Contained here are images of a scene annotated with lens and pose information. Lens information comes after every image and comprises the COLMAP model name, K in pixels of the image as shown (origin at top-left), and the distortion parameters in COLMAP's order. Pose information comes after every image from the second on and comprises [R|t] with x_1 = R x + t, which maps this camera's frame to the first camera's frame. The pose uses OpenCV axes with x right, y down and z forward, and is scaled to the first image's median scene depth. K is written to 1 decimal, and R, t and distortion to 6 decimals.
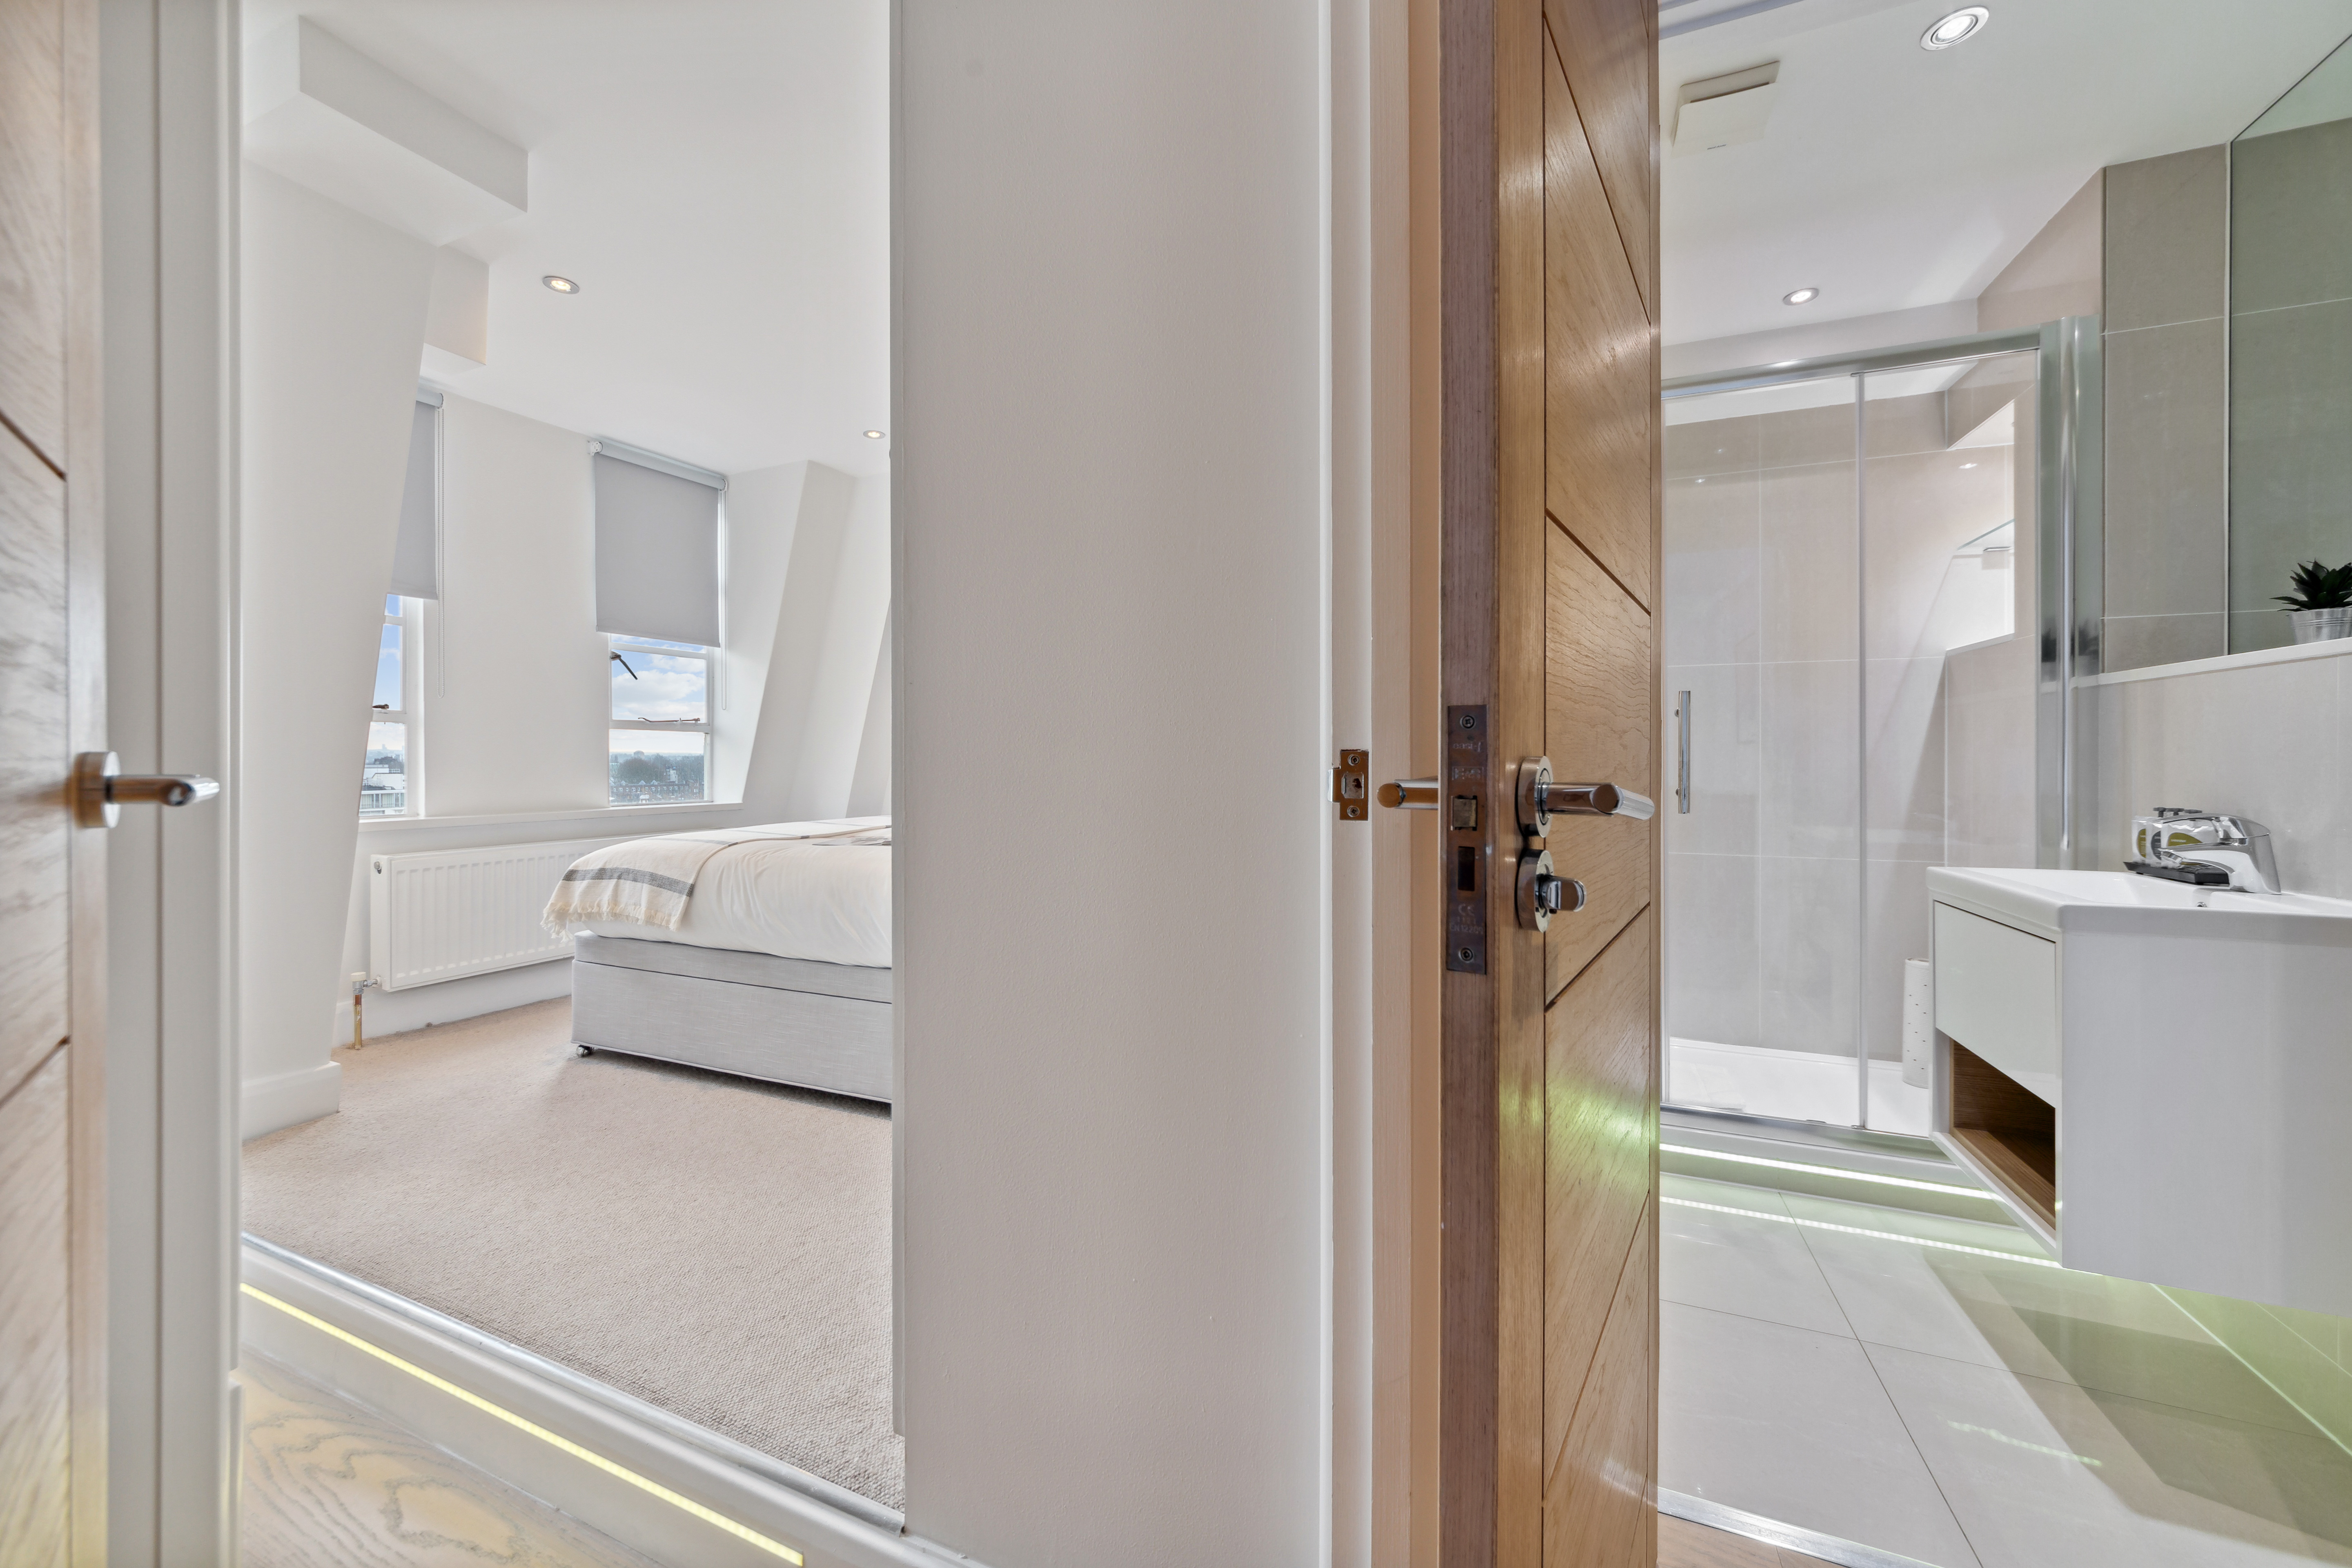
lens RADIAL K [[866.2, 0, 1176.0], [0, 866.2, 768.2], [0, 0, 1]] dist [-0.008357, -0.000233]
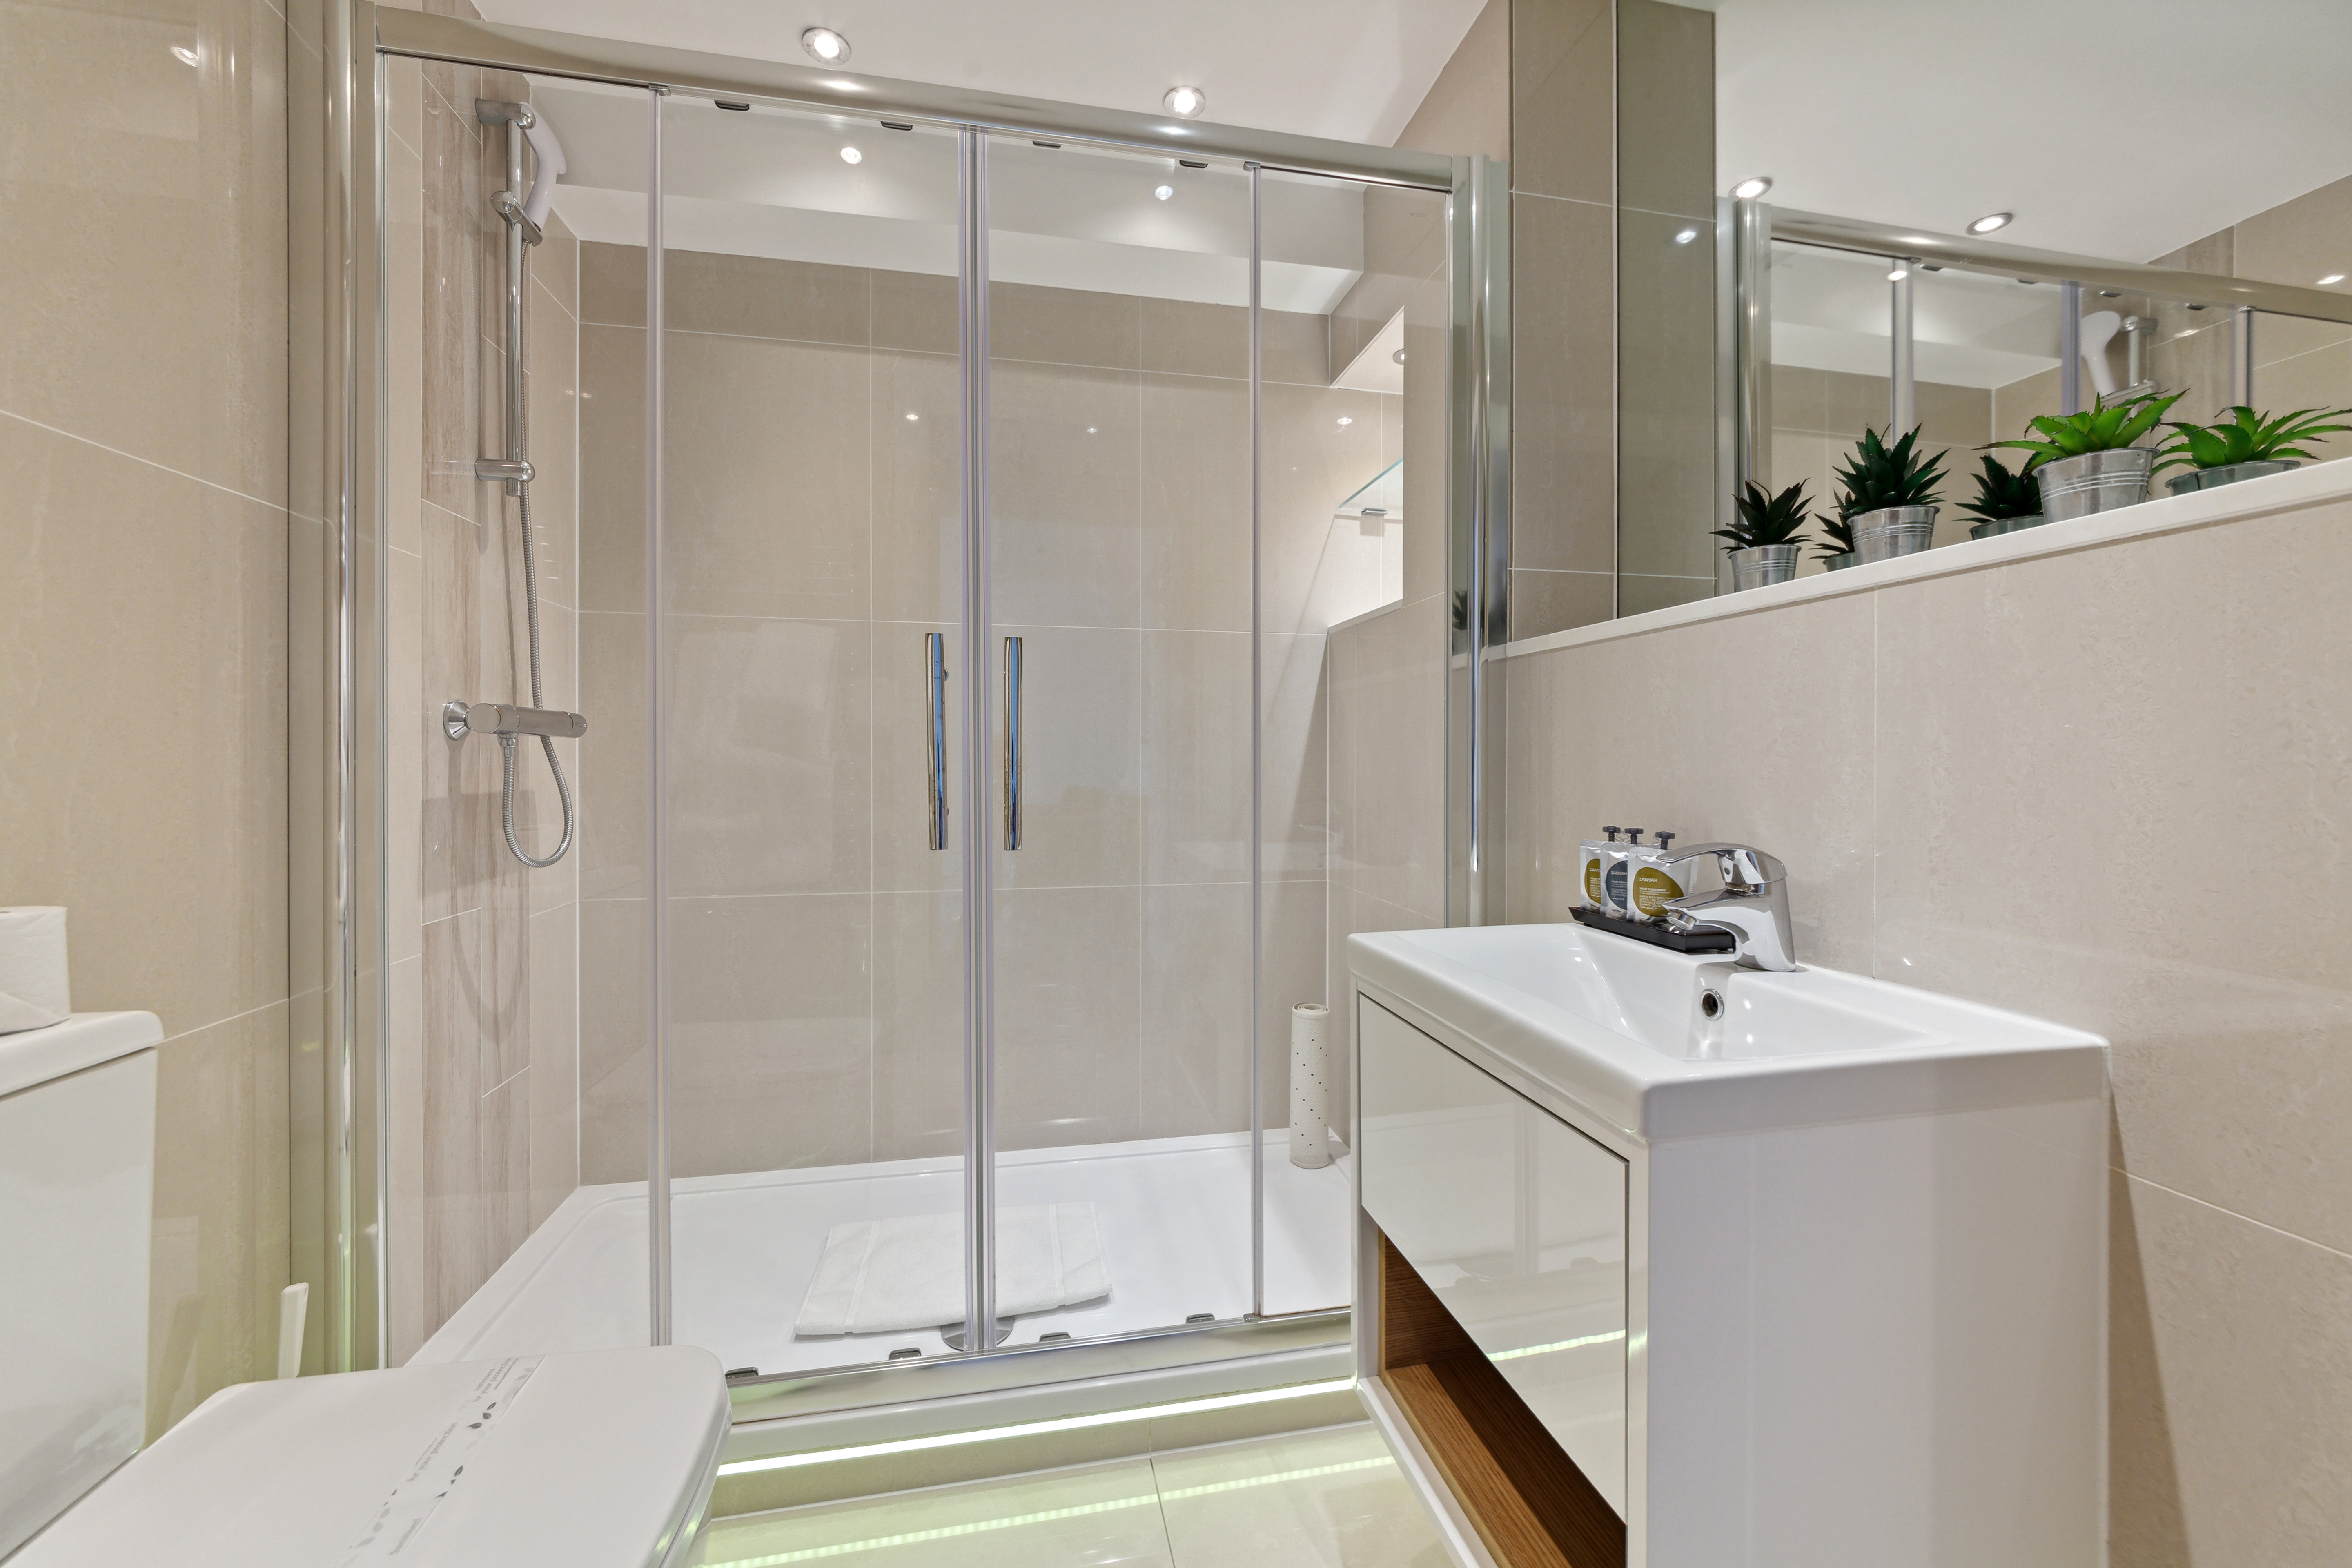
lens RADIAL K [[866.2, 0, 1187.7], [0, 866.2, 772.8], [0, 0, 1]] dist [-0.008357, -0.000233]
pose [[0.815104, -0.003000, 0.579307, 0.428160], [0.001162, 0.999993, 0.003544, 0.000719], [-0.579314, -0.002216, 0.815102, 0.565891]]
